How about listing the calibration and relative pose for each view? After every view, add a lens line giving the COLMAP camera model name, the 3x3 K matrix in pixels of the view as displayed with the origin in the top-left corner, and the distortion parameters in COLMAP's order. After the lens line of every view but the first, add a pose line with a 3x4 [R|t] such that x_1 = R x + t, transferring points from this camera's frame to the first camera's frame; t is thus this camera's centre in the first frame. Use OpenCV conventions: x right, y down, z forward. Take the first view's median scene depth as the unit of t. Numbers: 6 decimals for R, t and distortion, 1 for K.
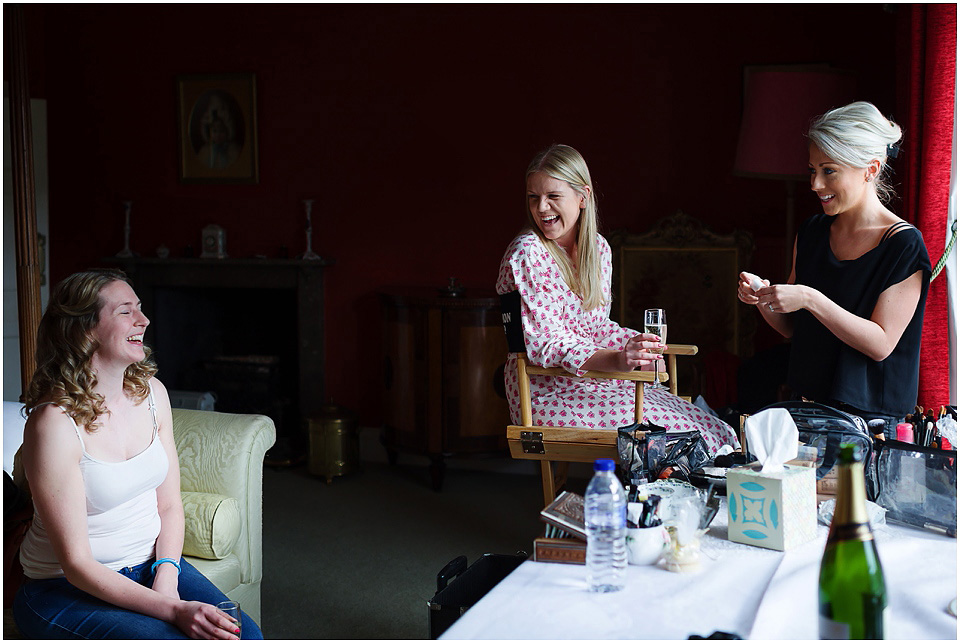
lens RADIAL K [[1328.7, 0, 480.0], [0, 1328.7, 321.5], [0, 0, 1]] dist [0.017579, 0.052925]
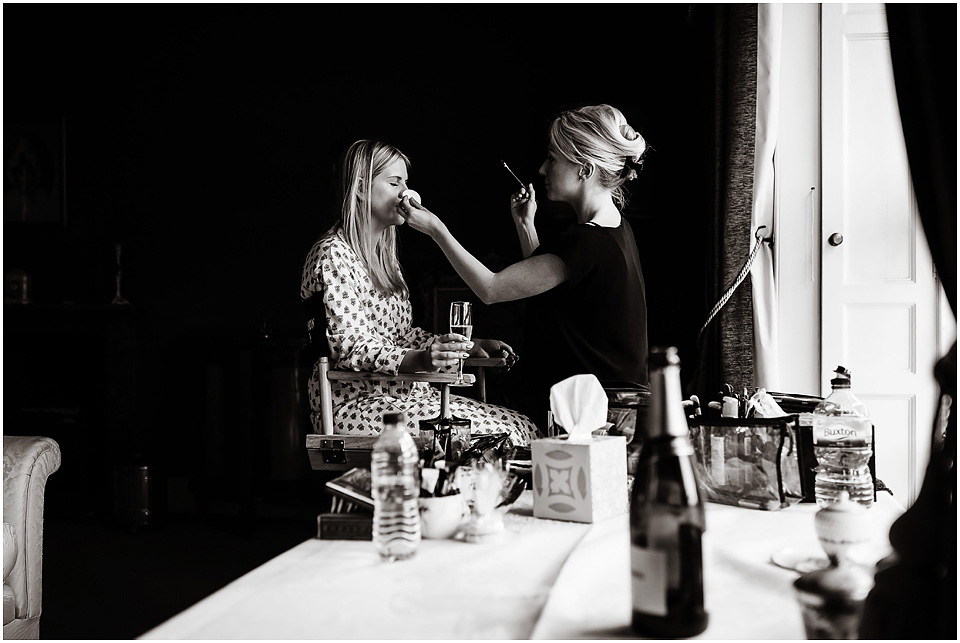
lens RADIAL K [[1269.2, 0, 480.0], [0, 1269.2, 321.5], [0, 0, 1]] dist [0.001953, 0.041402]
pose [[0.991066, 0.007494, 0.133161, 0.032281], [0.001566, 0.997698, -0.067801, 0.088251], [-0.133363, 0.067404, 0.988773, 0.128901]]
